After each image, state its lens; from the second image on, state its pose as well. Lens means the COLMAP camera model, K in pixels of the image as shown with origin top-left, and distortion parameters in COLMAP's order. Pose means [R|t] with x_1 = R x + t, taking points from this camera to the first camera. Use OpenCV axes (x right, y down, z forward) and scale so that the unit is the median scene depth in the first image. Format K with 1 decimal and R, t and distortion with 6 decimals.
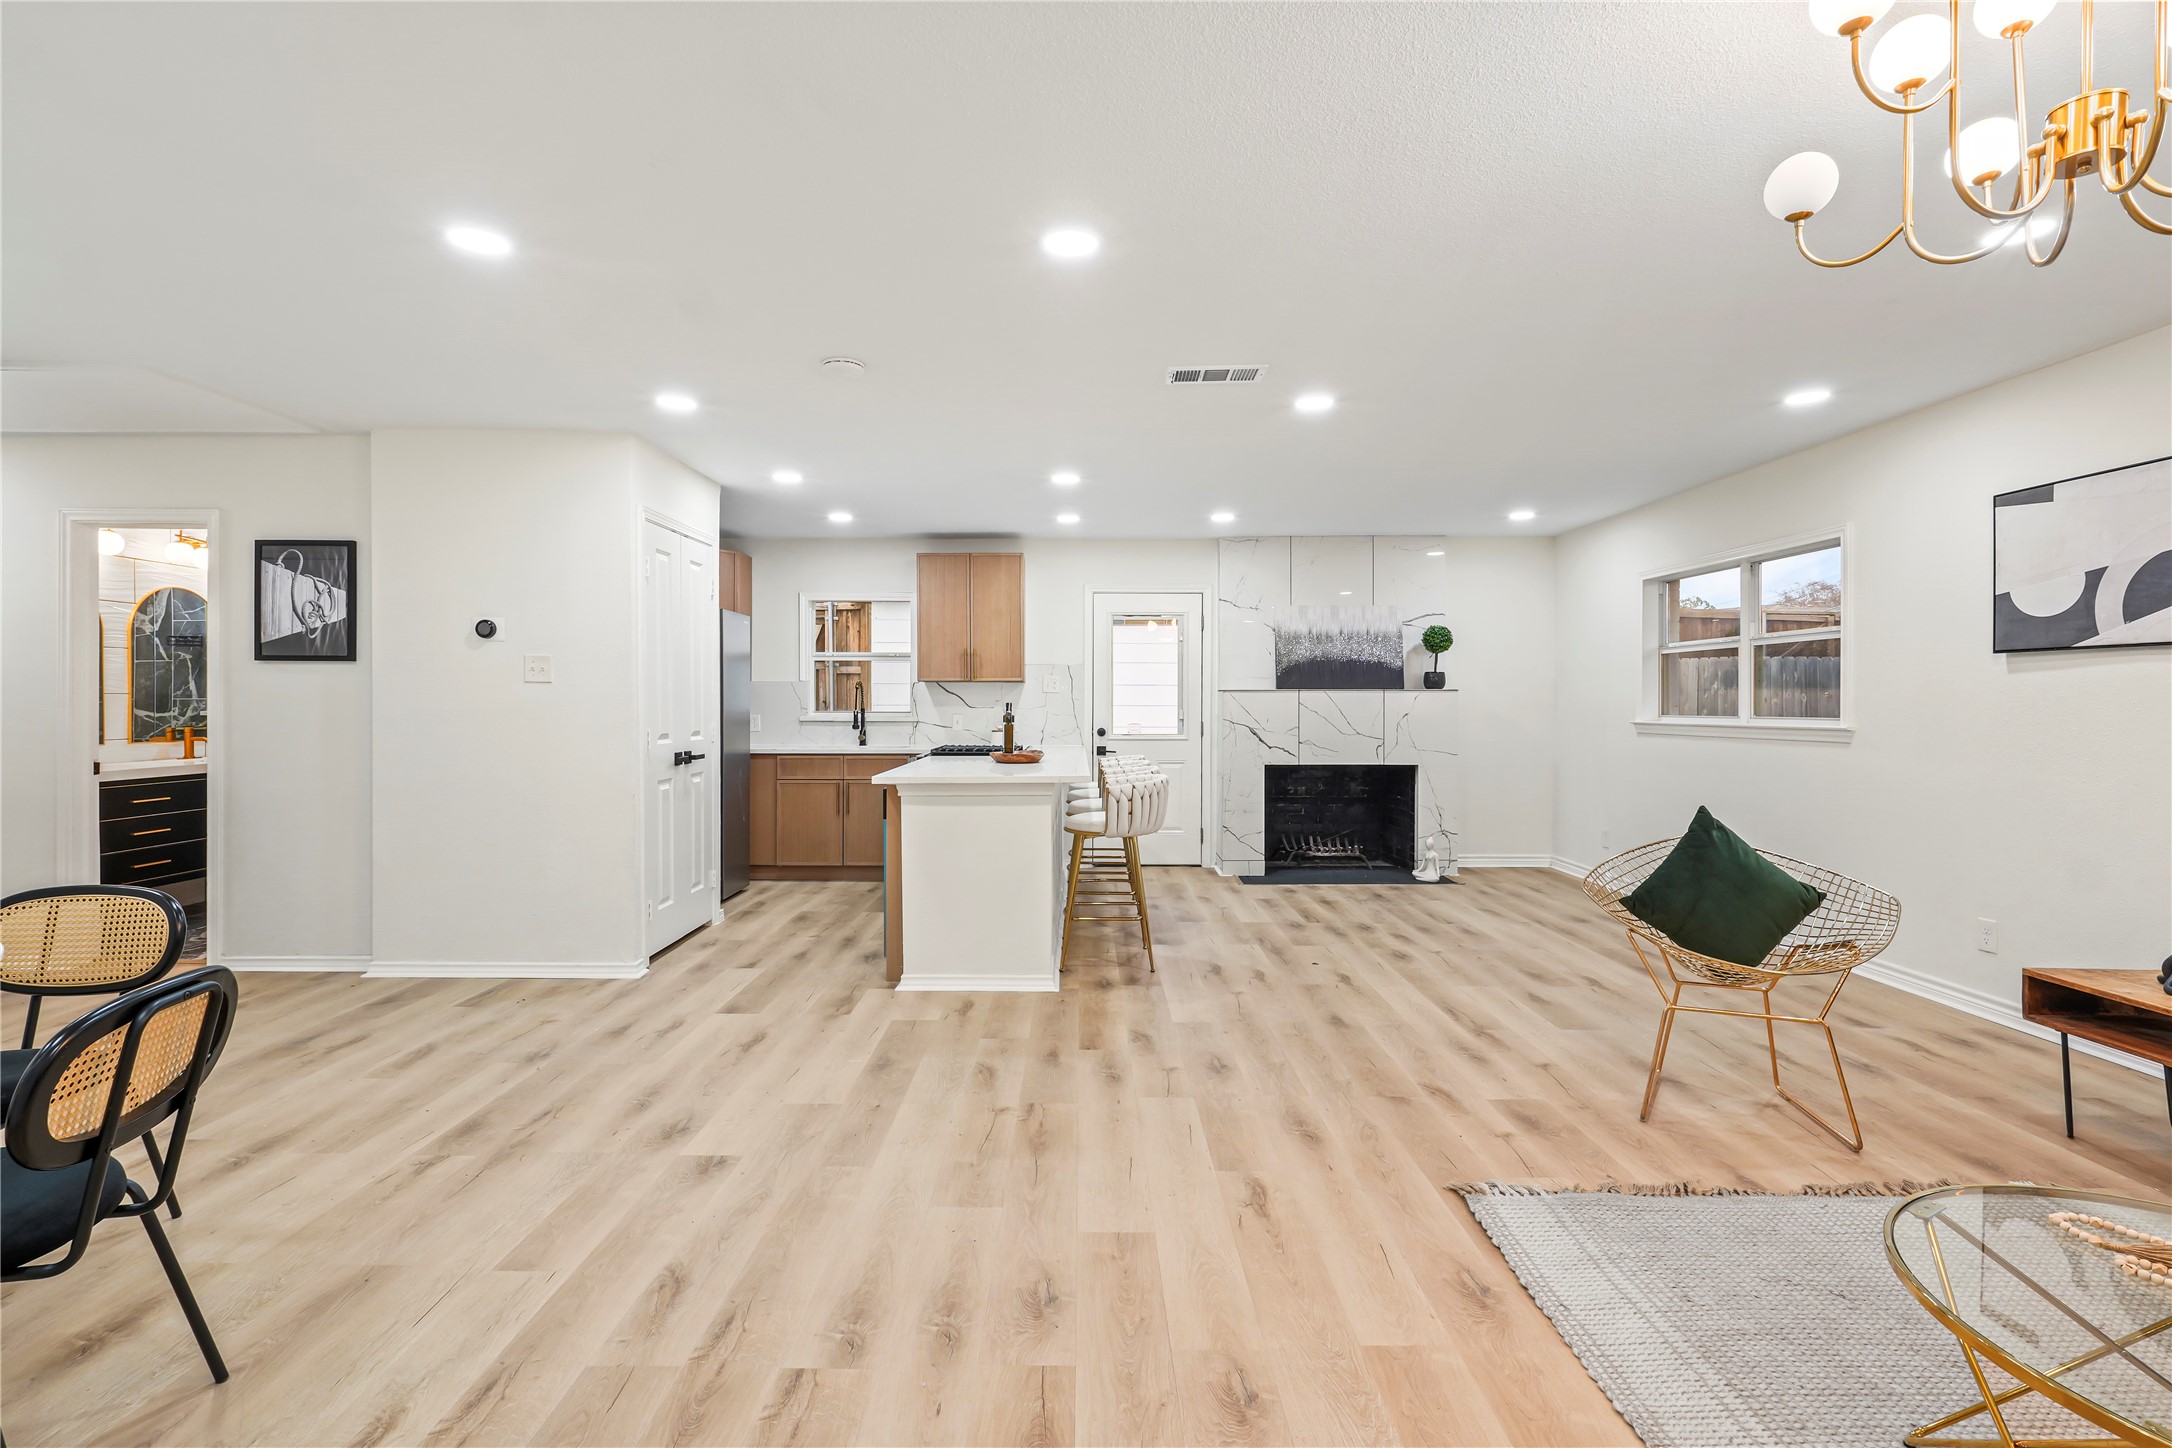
lens RADIAL K [[998.0, 0, 1087.3], [0, 998.0, 714.1], [0, 0, 1]] dist [-0.001524, -0.000114]
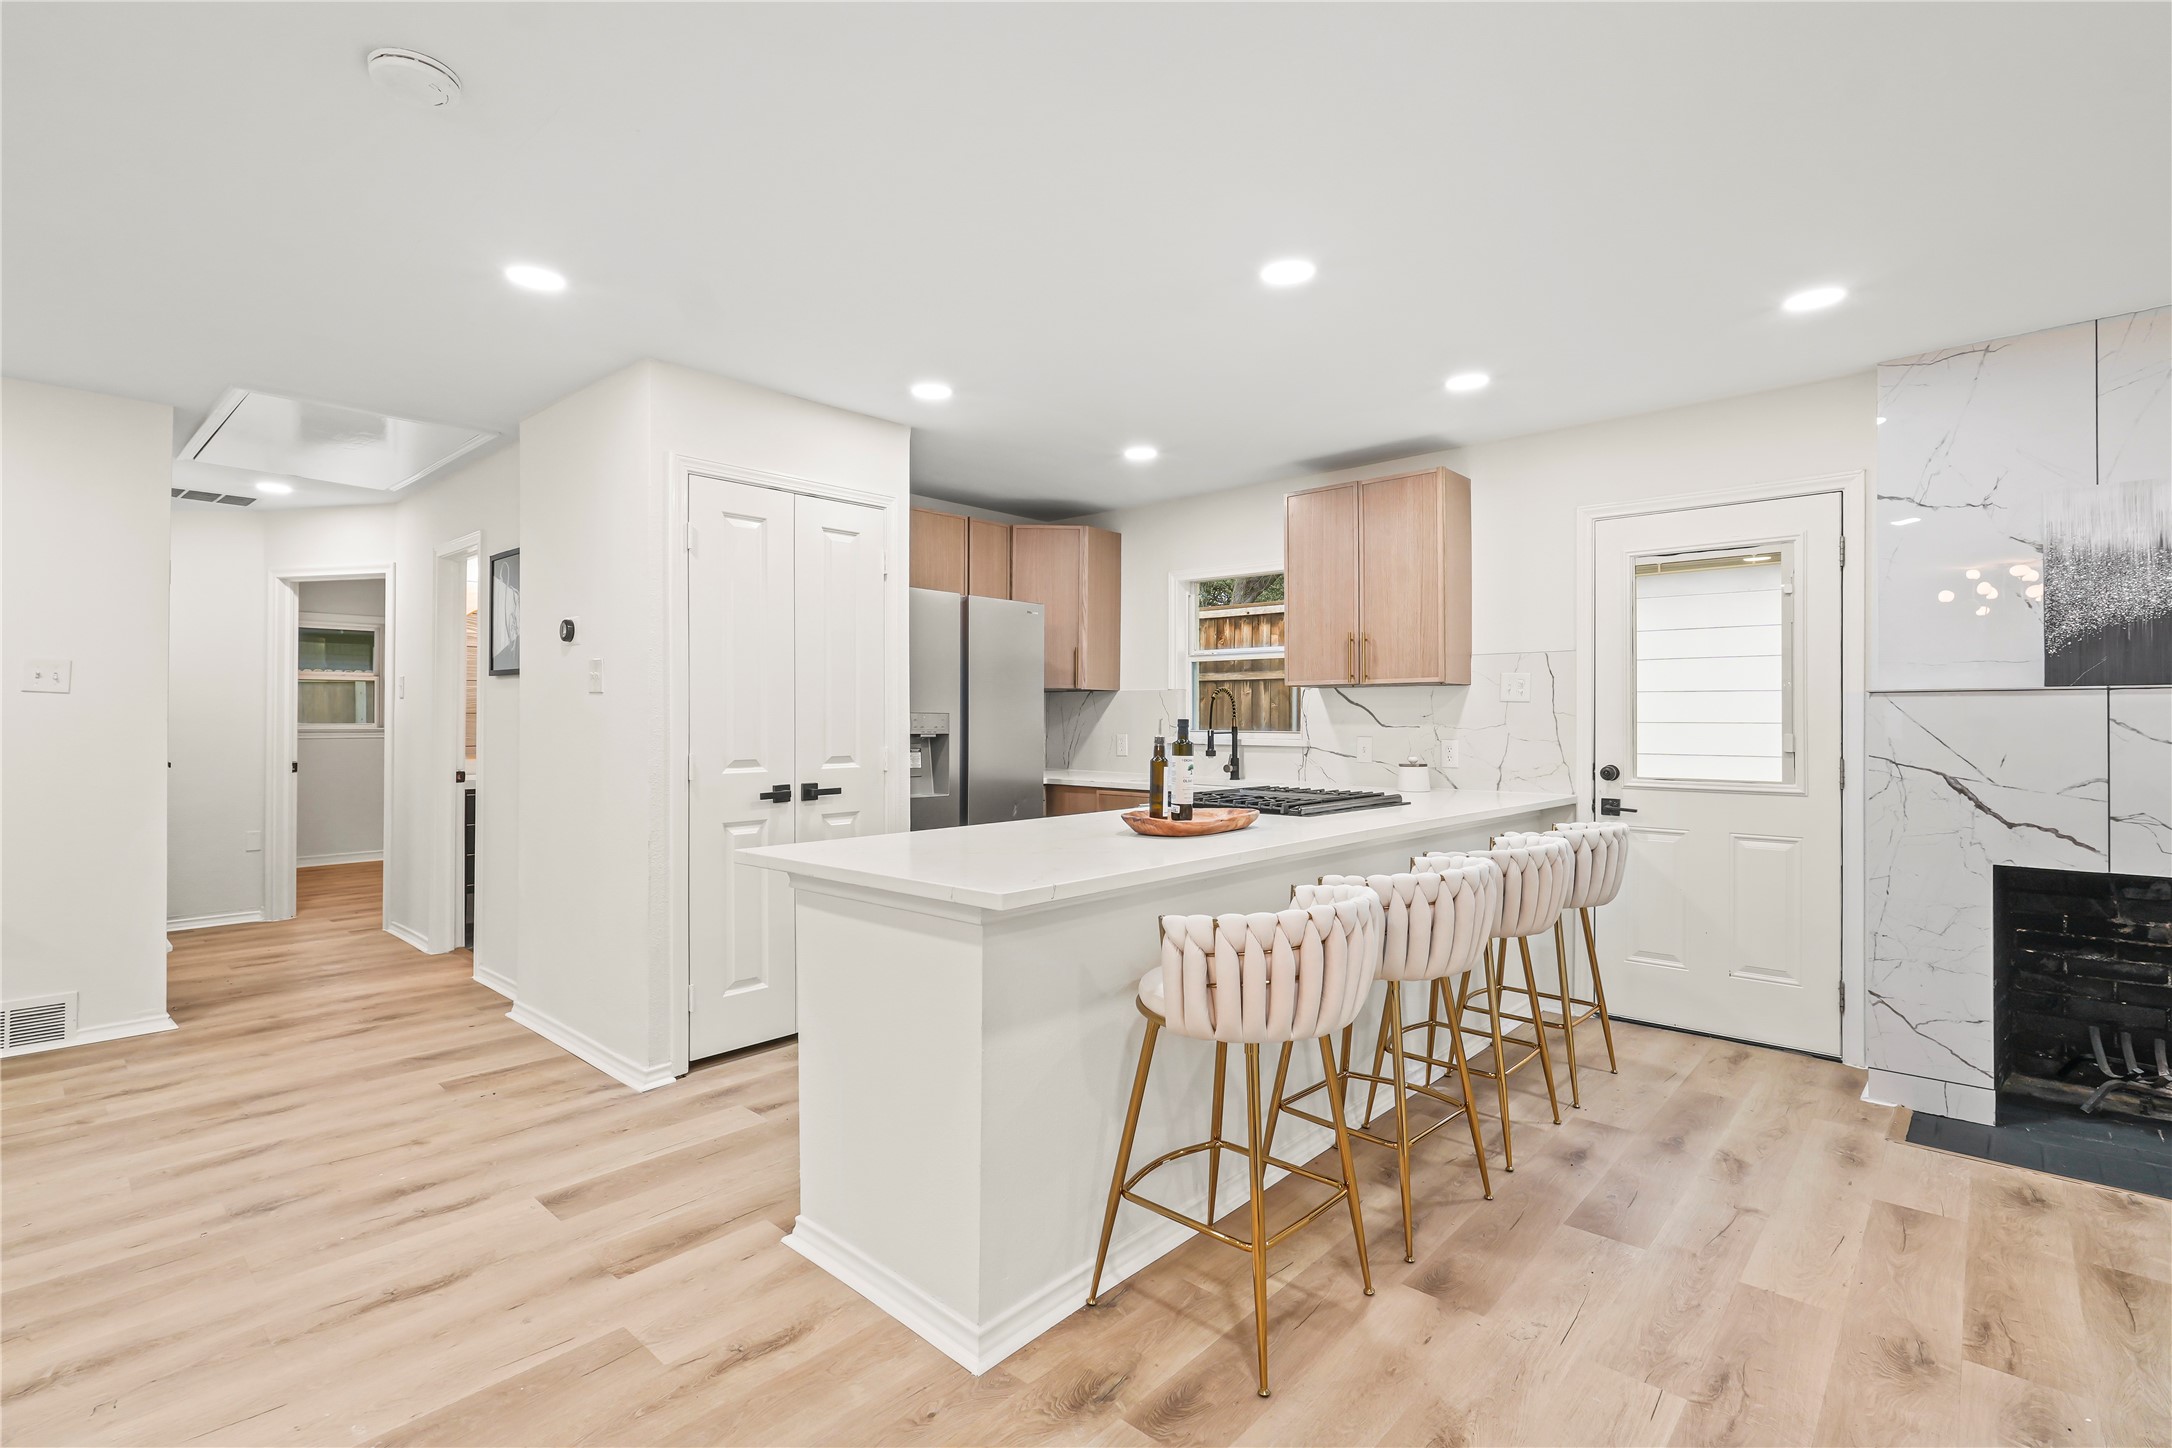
lens RADIAL K [[998.0, 0, 1082.8], [0, 998.0, 717.1], [0, 0, 1]] dist [-0.001524, -0.000114]
pose [[0.734300, -0.001201, -0.678824, 0.181185], [-0.008727, 0.999899, -0.011209, -0.004158], [0.678769, 0.014155, 0.734215, 0.421856]]
